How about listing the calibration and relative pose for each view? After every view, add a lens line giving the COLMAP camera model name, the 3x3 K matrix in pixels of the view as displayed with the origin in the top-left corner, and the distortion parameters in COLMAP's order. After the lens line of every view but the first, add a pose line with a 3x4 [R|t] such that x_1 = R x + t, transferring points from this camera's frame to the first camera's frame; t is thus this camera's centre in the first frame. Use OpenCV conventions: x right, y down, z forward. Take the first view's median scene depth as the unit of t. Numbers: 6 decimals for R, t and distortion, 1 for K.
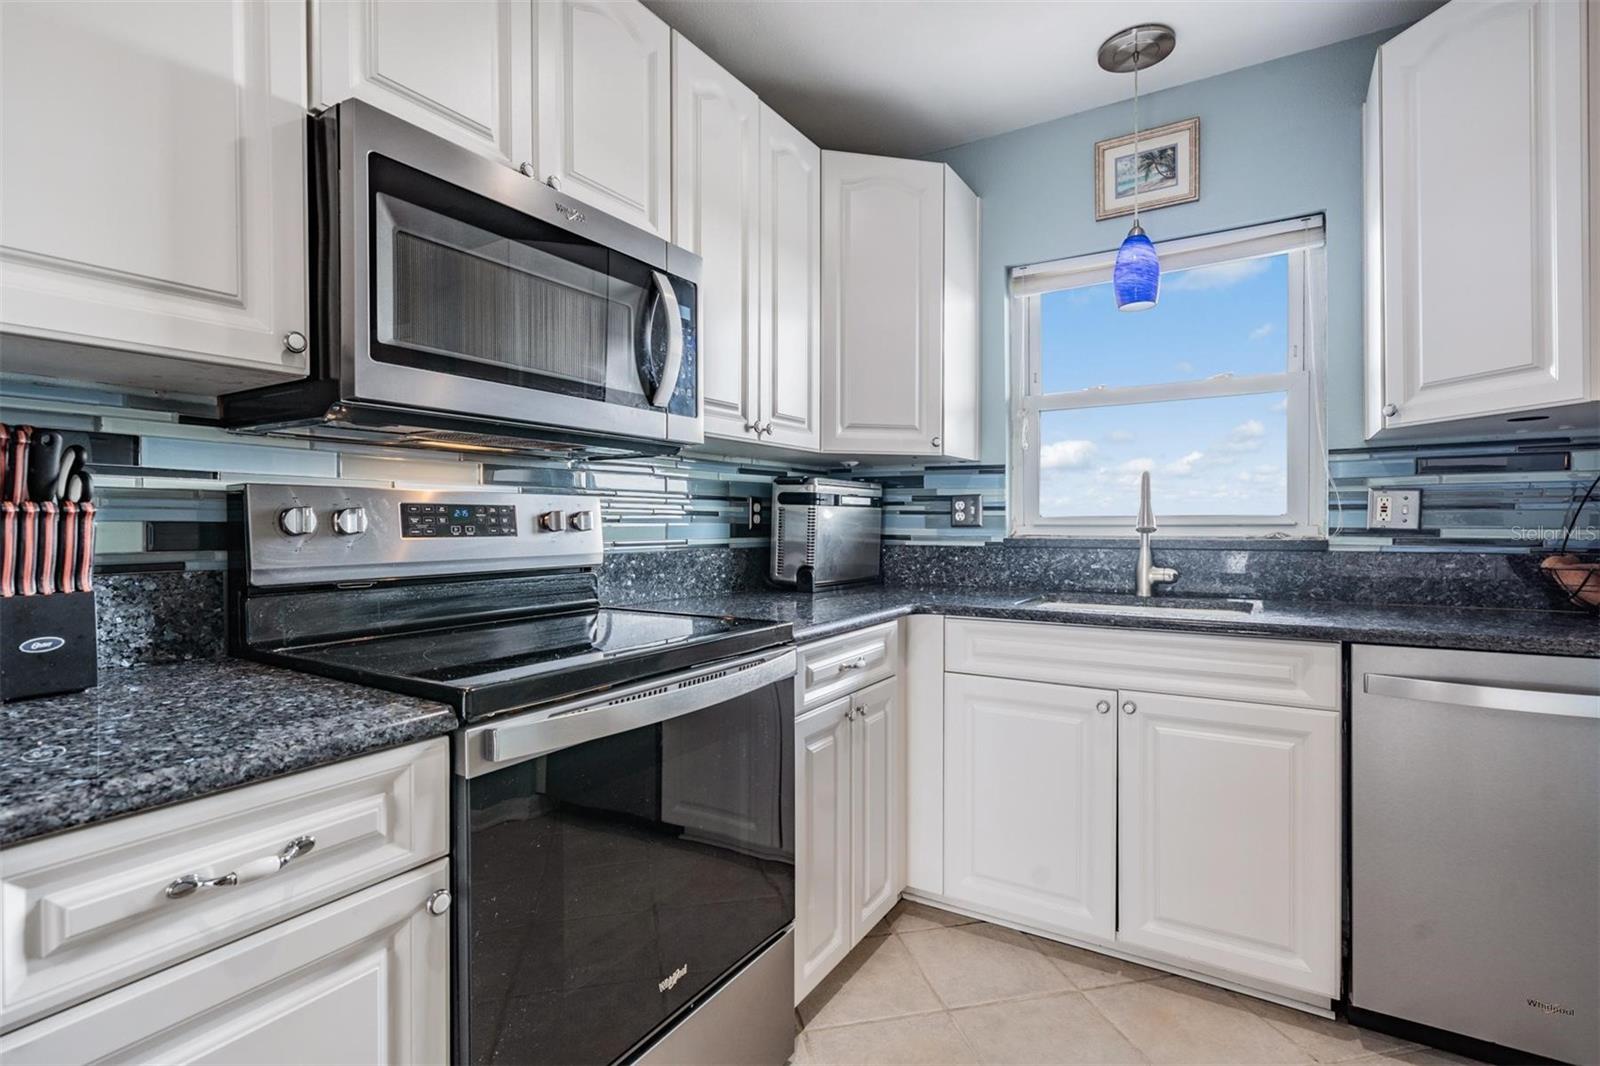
lens RADIAL K [[764.6, 0, 795.1], [0, 764.6, 528.8], [0, 0, 1]] dist [-0.000151, -0.000470]
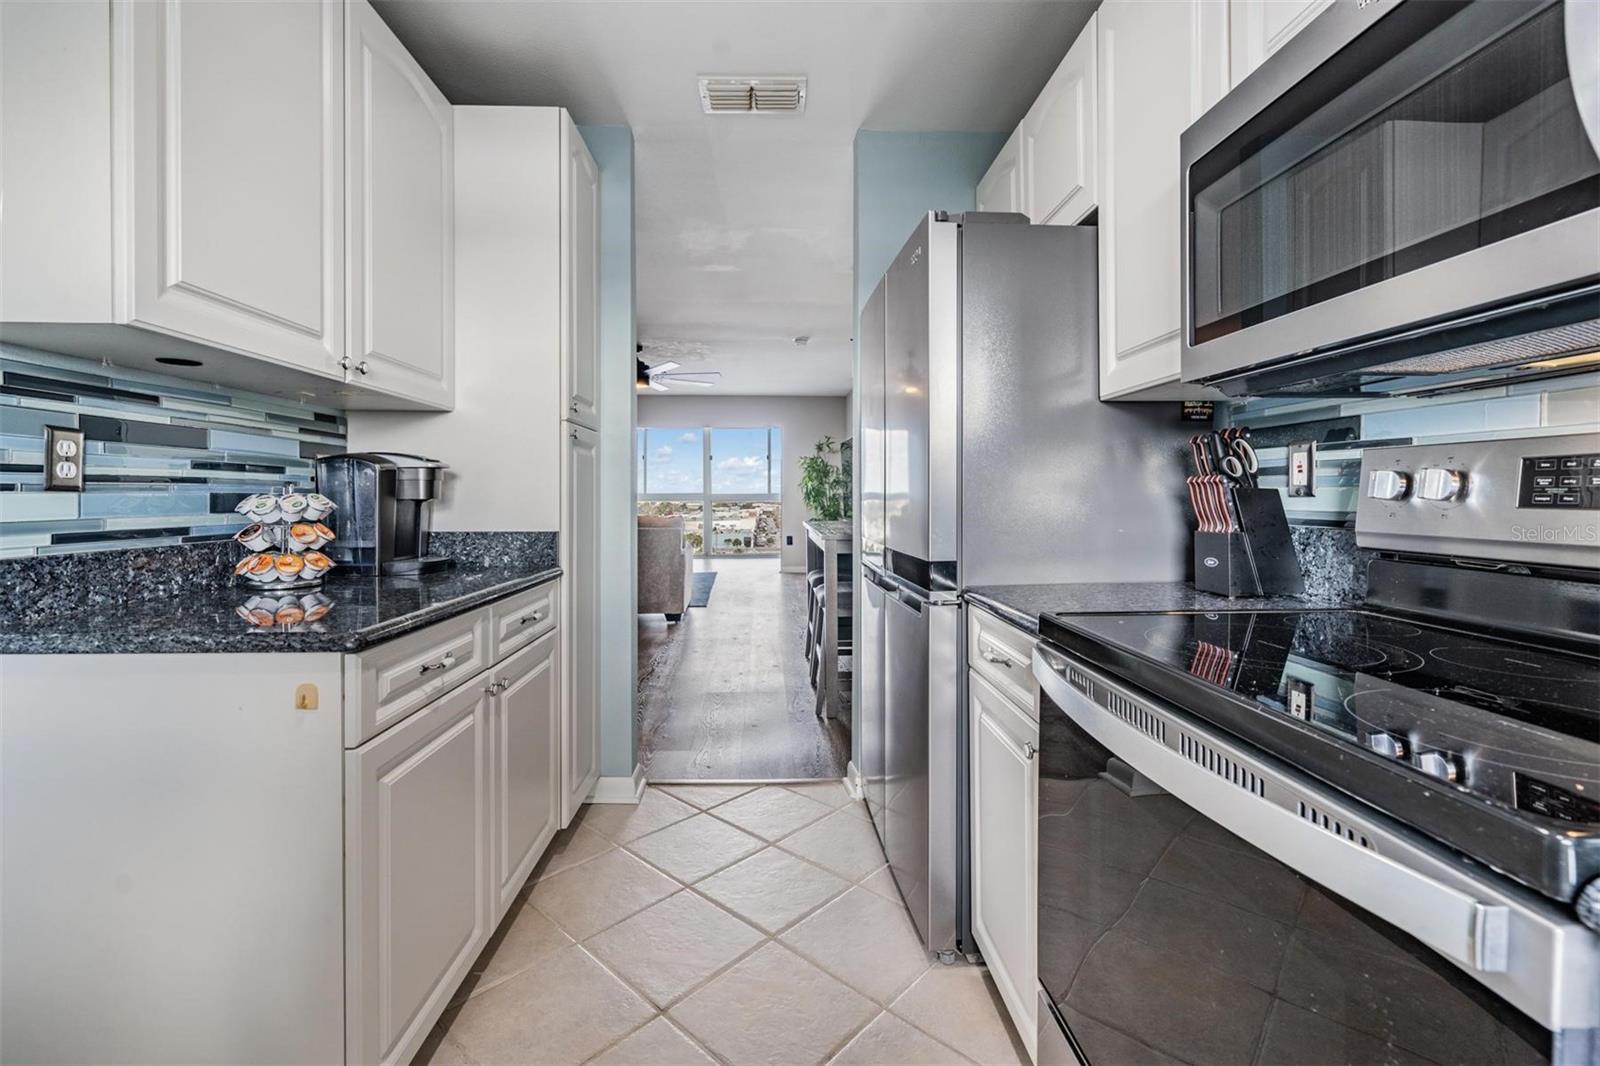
lens RADIAL K [[688.8, 0, 797.8], [0, 688.8, 494.8], [0, 0, 1]] dist [-0.033236, -0.000079]
pose [[-0.820892, 0.008614, -0.571018, 0.269184], [0.003150, 0.999939, 0.010556, -0.005362], [0.571074, 0.006867, -0.820870, 0.772873]]
